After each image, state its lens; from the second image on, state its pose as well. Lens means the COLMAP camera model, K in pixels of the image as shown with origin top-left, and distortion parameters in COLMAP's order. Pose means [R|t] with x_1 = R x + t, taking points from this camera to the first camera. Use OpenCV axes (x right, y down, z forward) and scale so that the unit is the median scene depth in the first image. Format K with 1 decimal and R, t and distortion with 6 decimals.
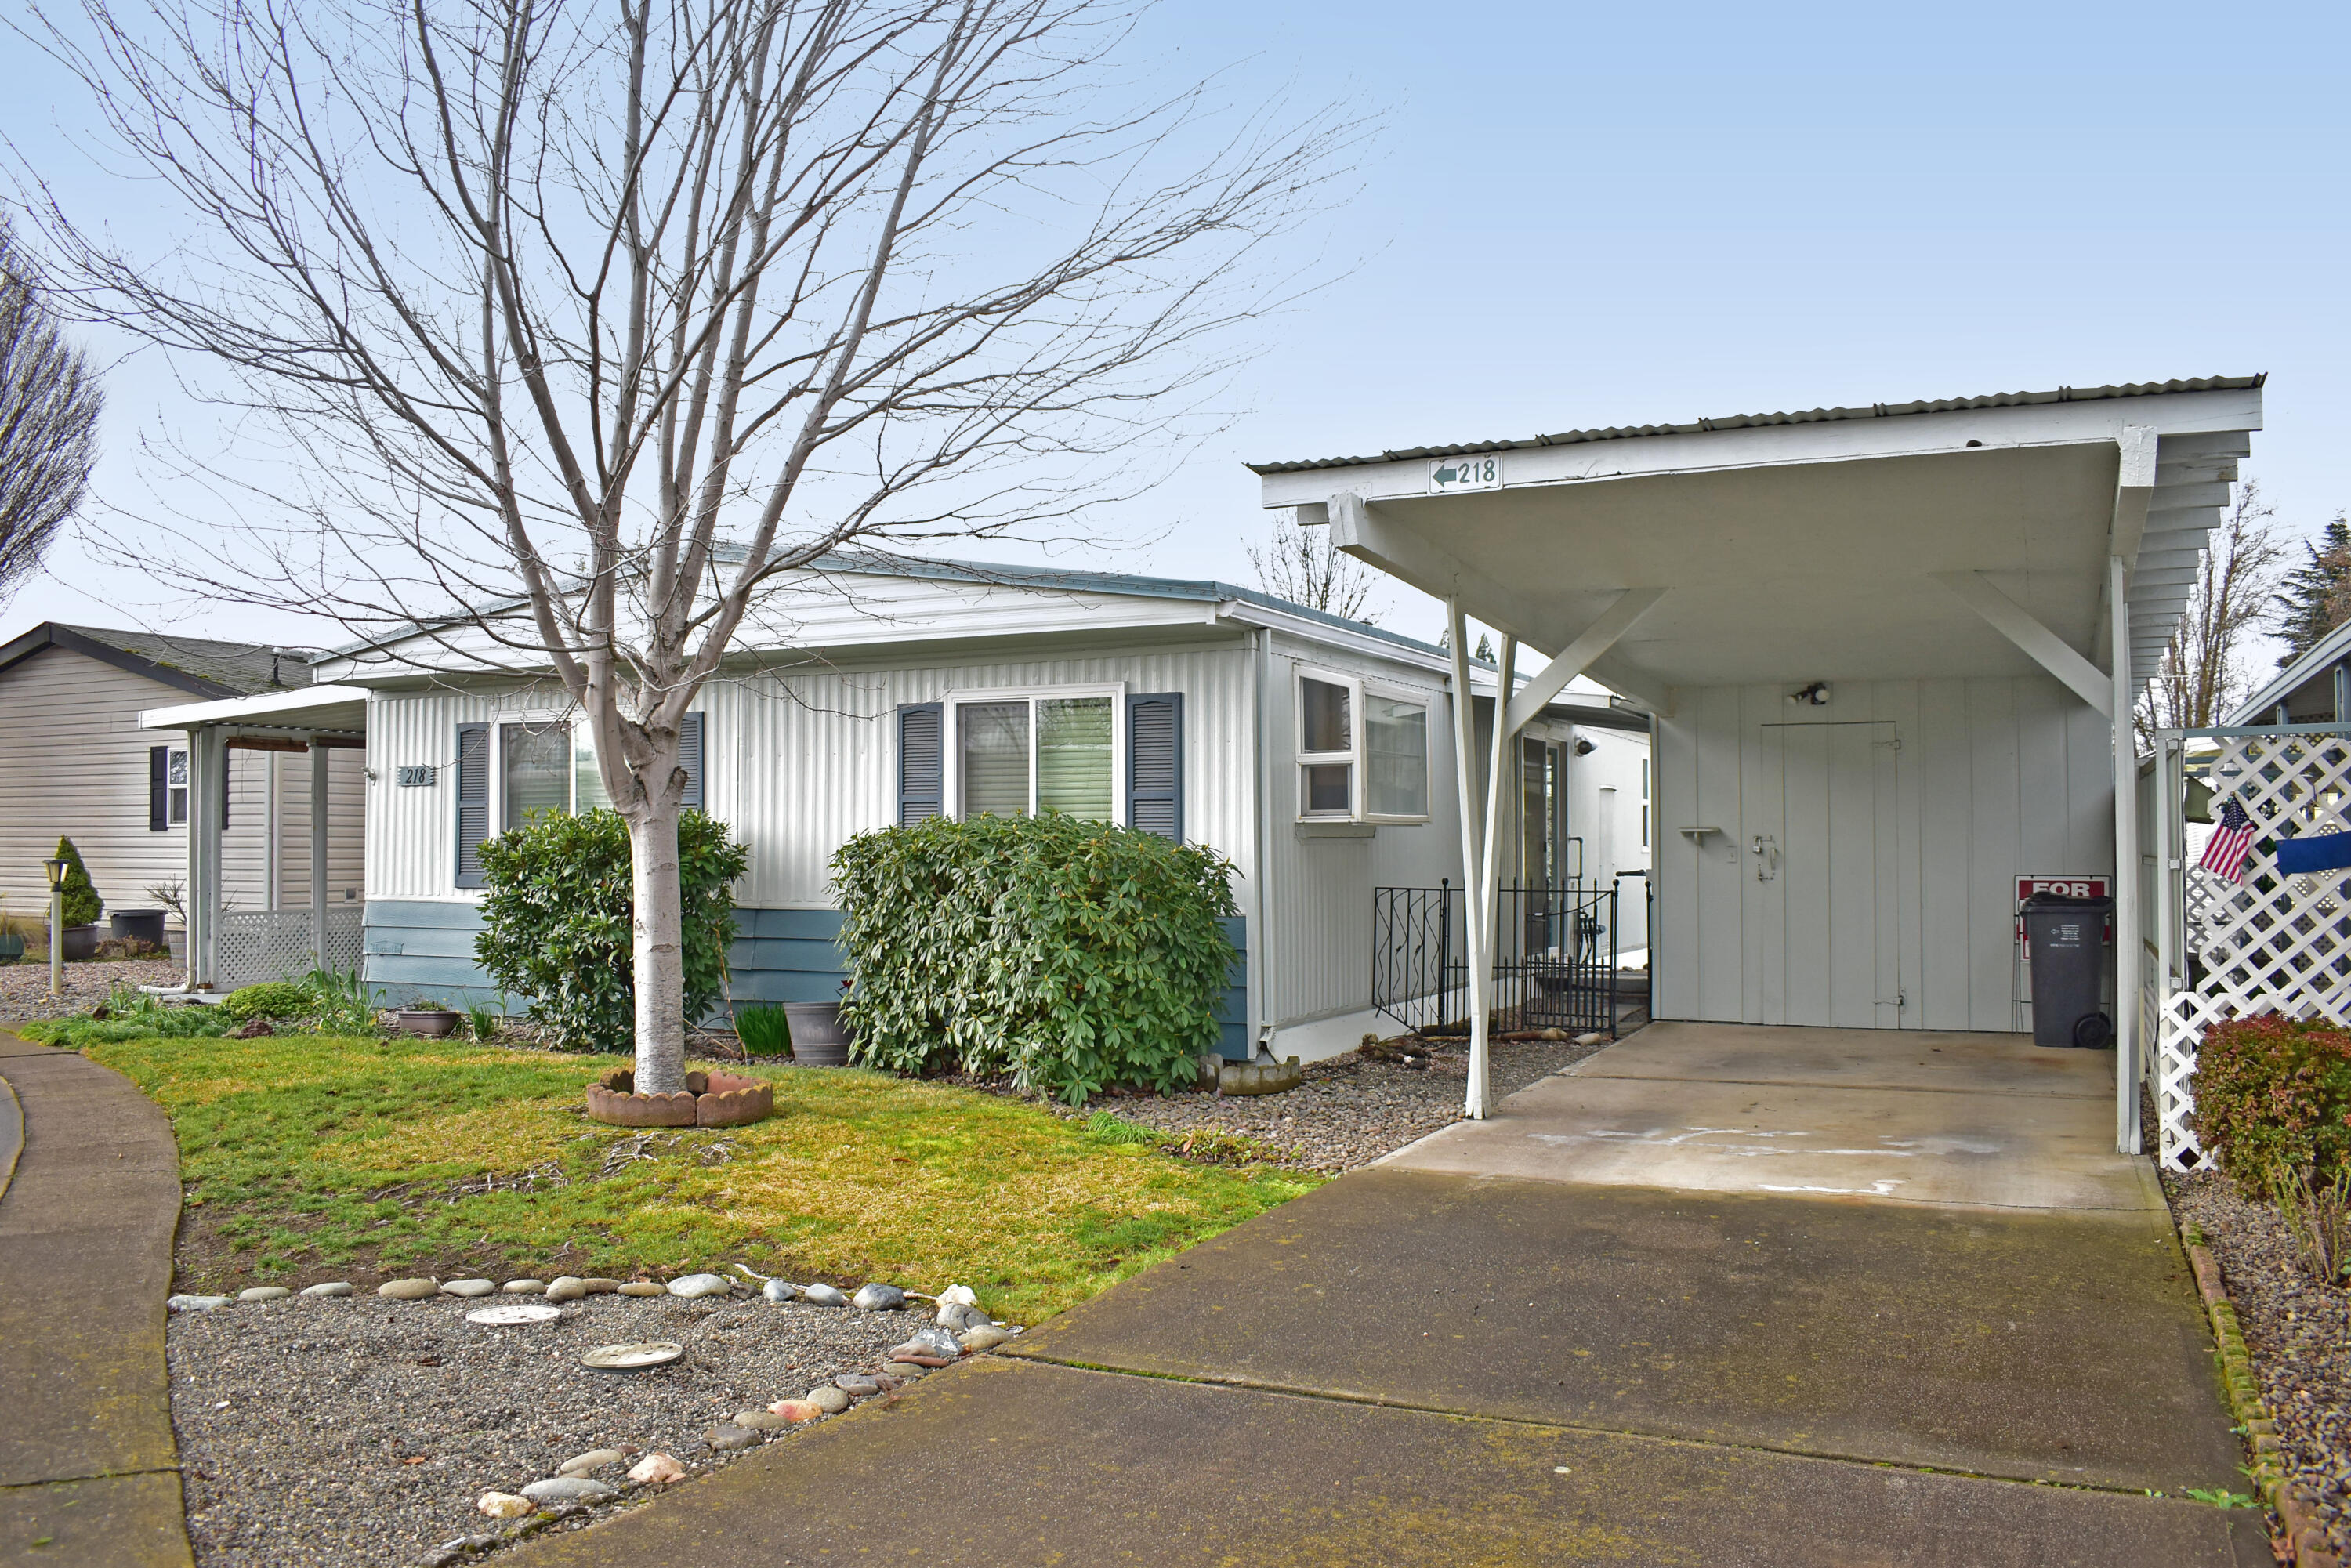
lens RADIAL K [[1827.0, 0, 1175.5], [0, 1827.0, 784.0], [0, 0, 1]] dist [-0.090590, 0.005794]
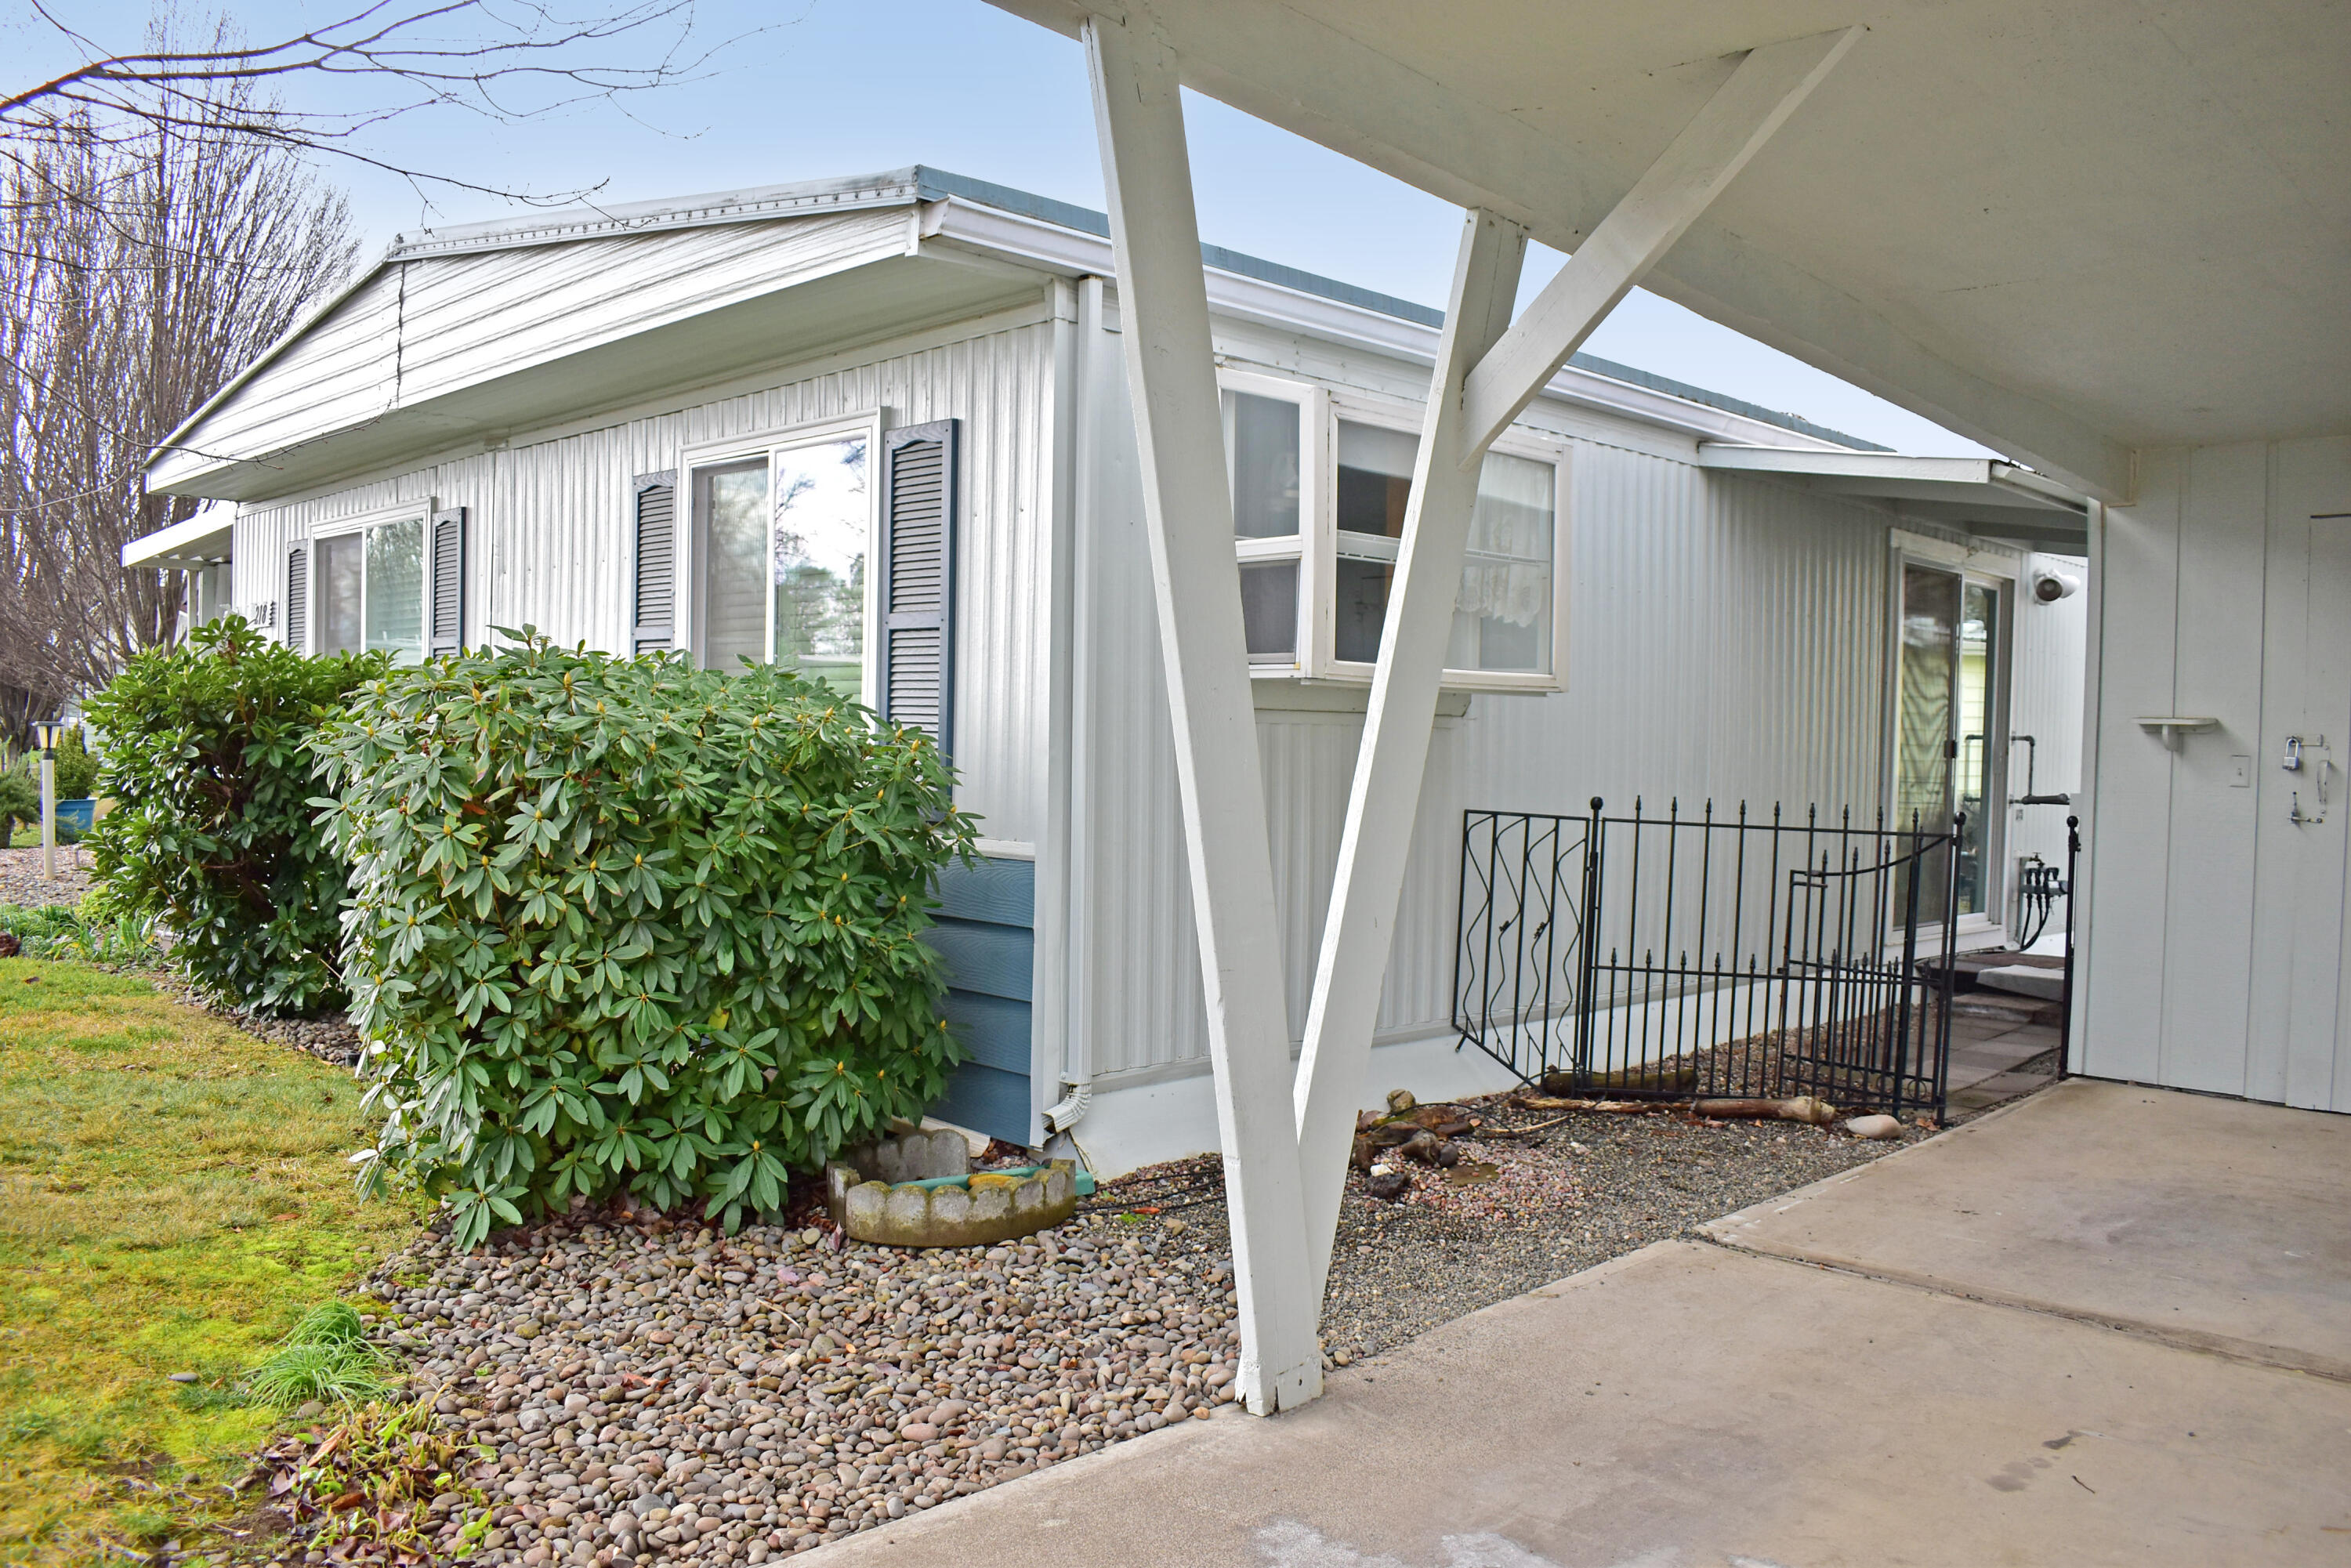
lens RADIAL K [[1827.0, 0, 1175.5], [0, 1827.0, 784.0], [0, 0, 1]] dist [-0.090590, 0.005794]
pose [[0.945194, 0.031285, -0.325008, 0.203381], [-0.012736, 0.998174, 0.059046, 0.018797], [0.326262, -0.051671, 0.943866, 0.471005]]
